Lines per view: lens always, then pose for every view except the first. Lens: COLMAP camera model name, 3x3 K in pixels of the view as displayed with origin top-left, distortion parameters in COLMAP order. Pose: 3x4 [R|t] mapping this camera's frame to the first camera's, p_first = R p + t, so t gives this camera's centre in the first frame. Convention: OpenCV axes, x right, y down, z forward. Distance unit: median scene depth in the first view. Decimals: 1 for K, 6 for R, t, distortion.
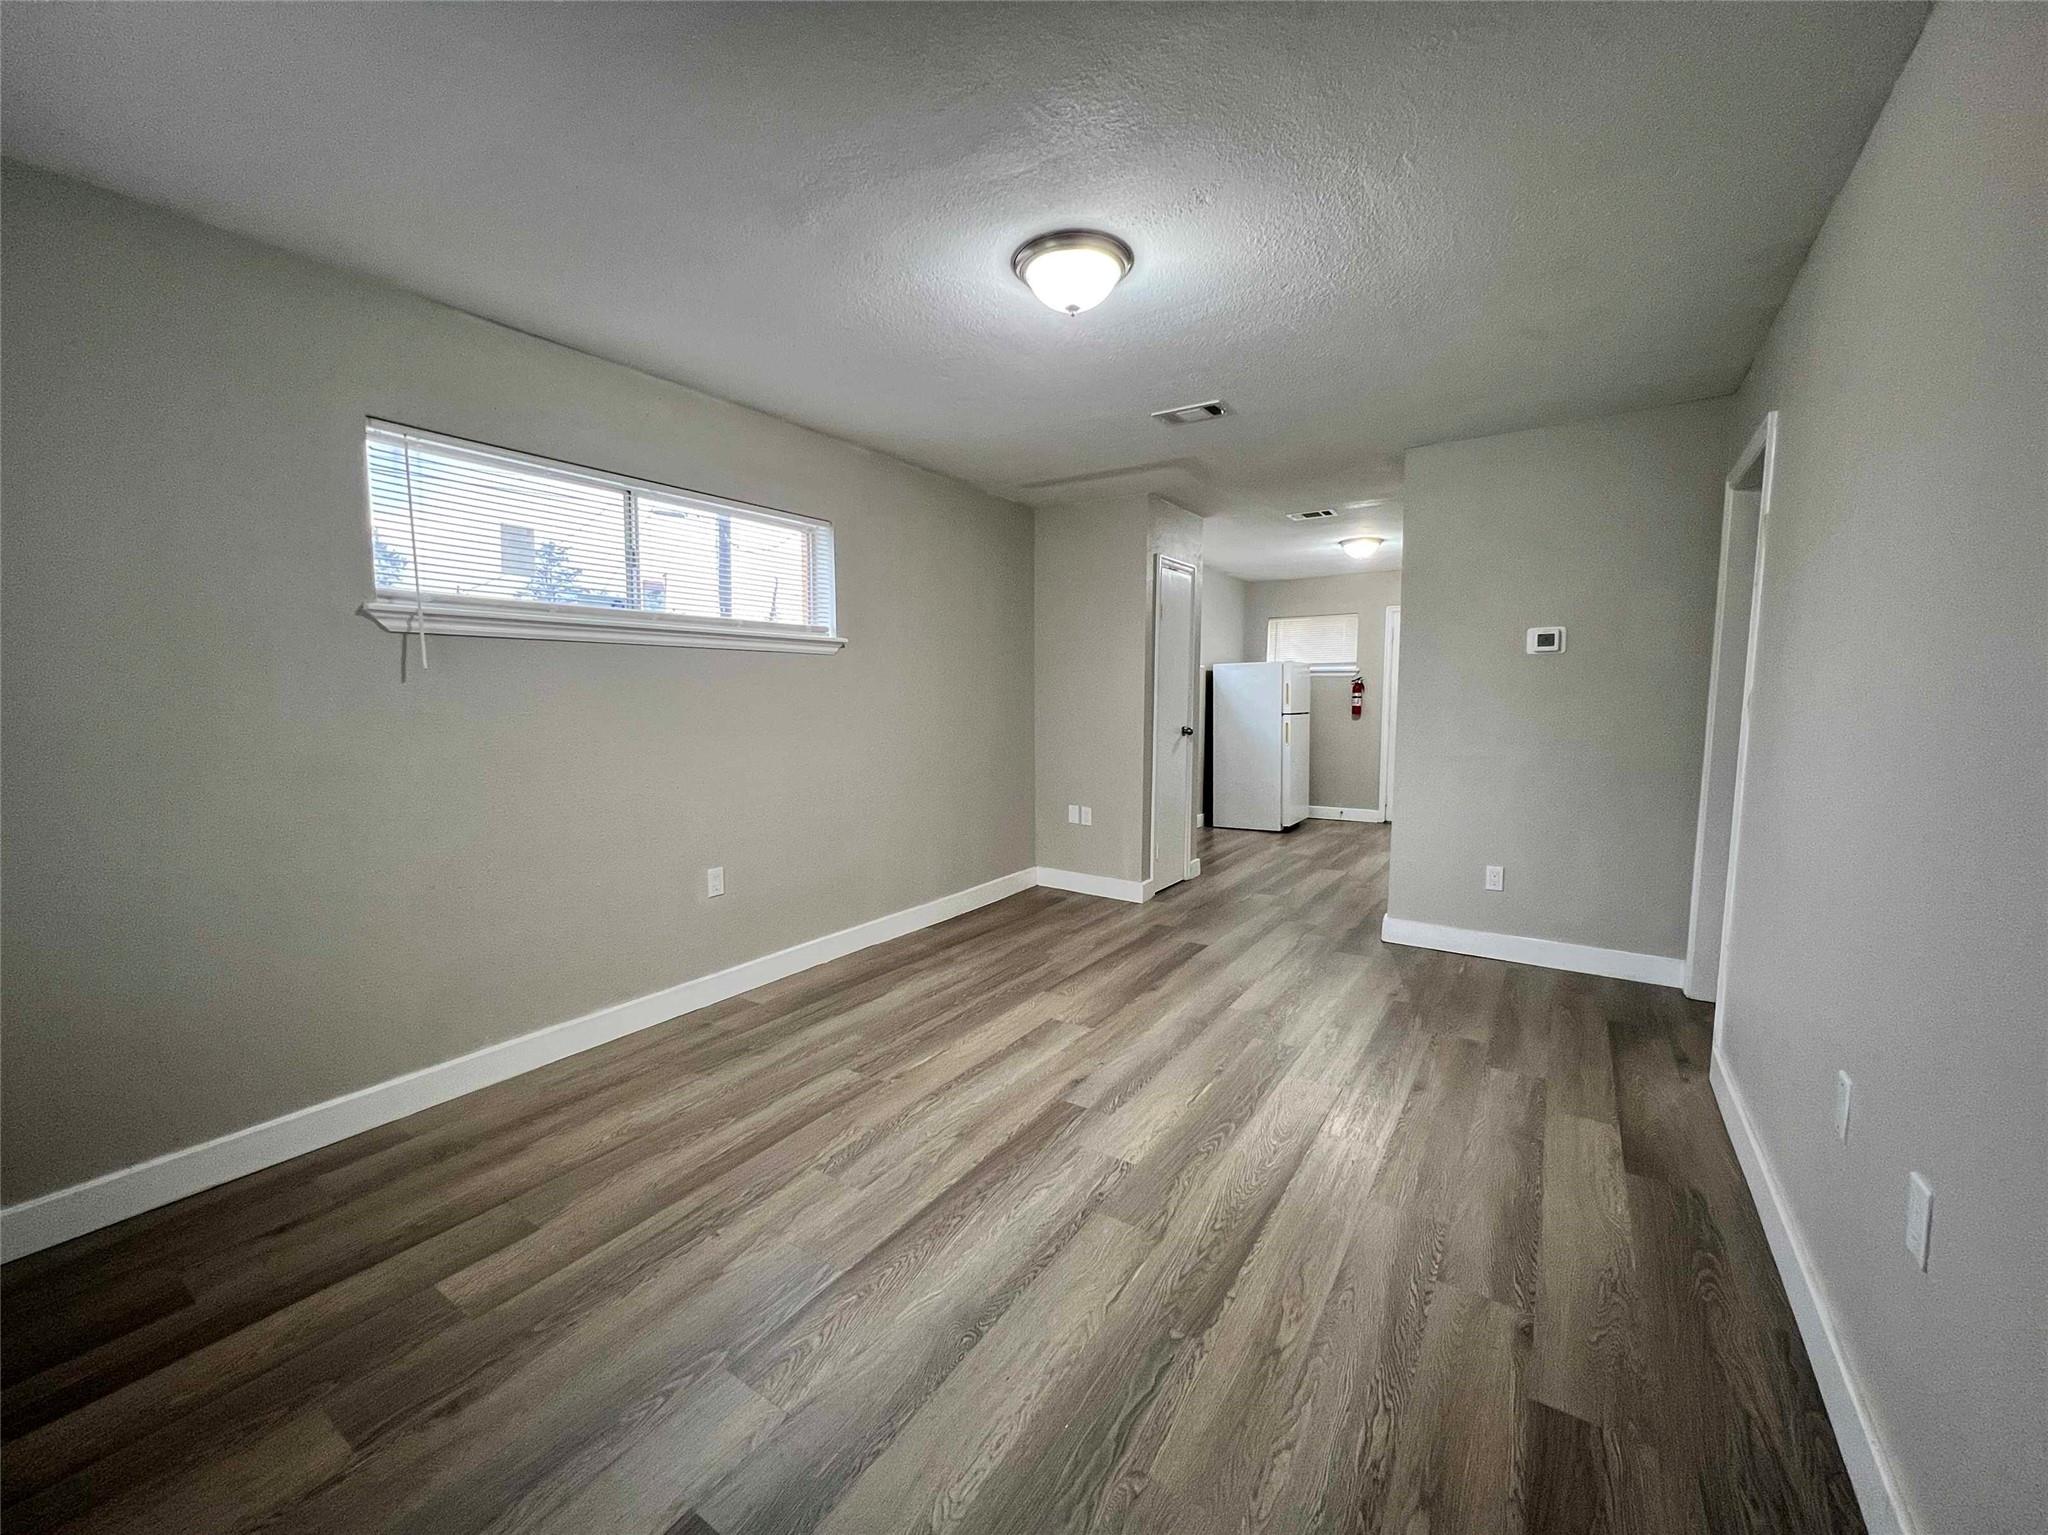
lens RADIAL K [[821.8, 0, 1023.6], [0, 821.8, 765.6], [0, 0, 1]] dist [-0.000343, 0.000032]
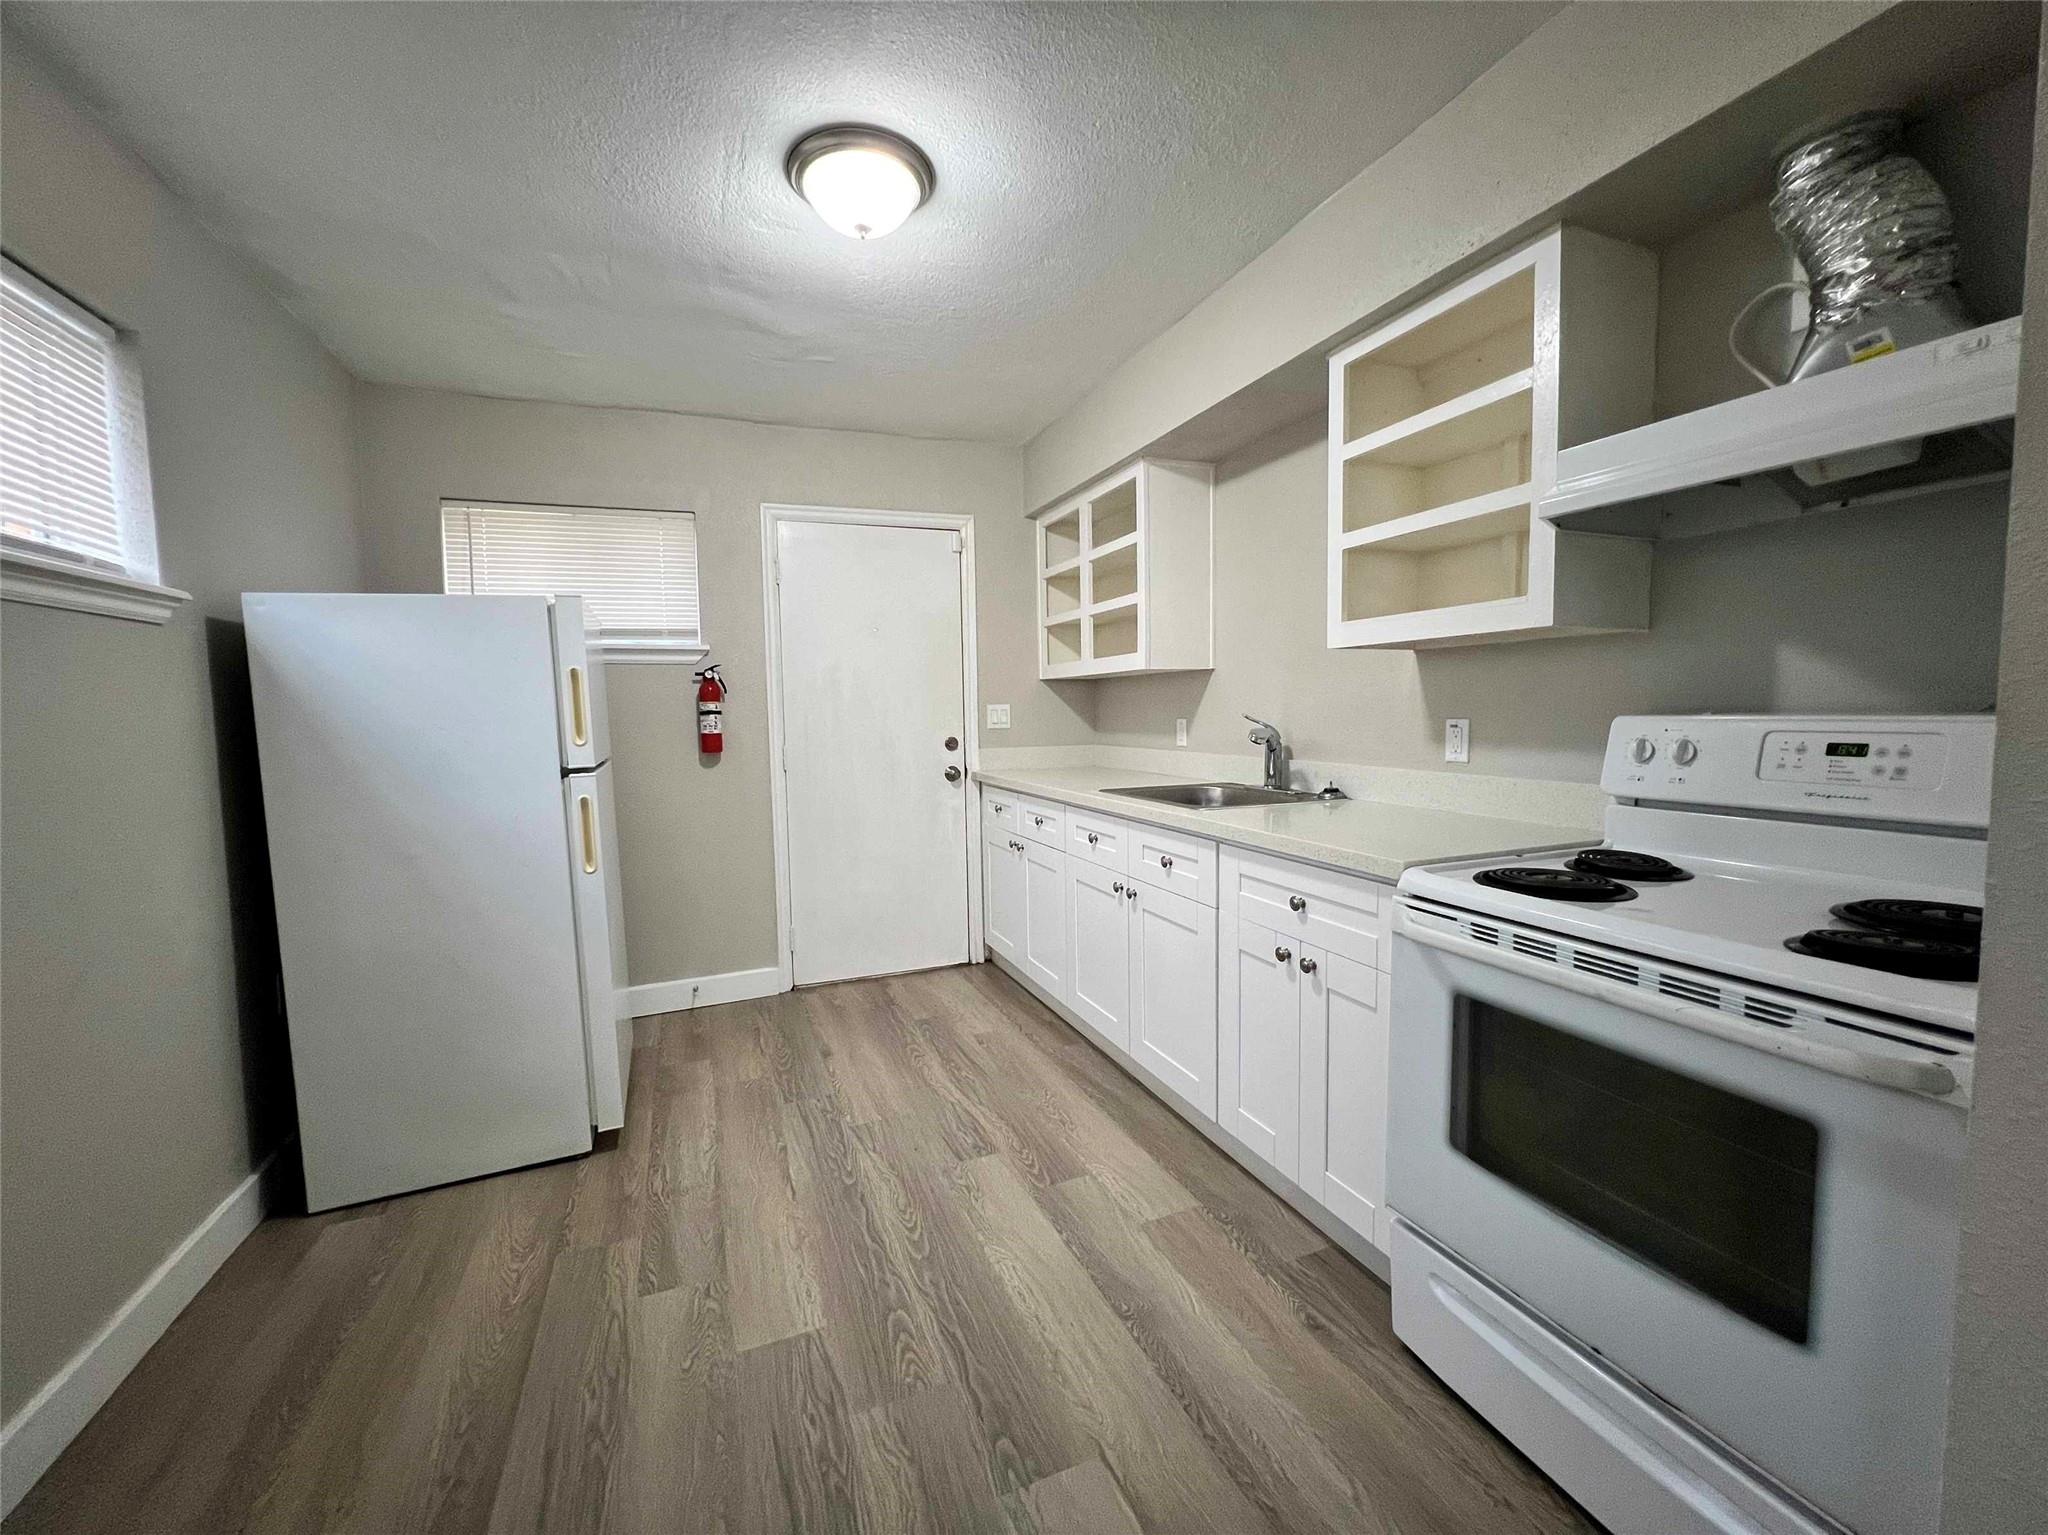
lens RADIAL K [[821.8, 0, 1021.4], [0, 821.8, 764.9], [0, 0, 1]] dist [-0.000343, 0.000032]
pose [[0.562021, -0.063905, 0.824651, 0.146109], [0.085366, 0.996168, 0.019018, -0.050909], [-0.822706, 0.059709, 0.565322, 0.632323]]
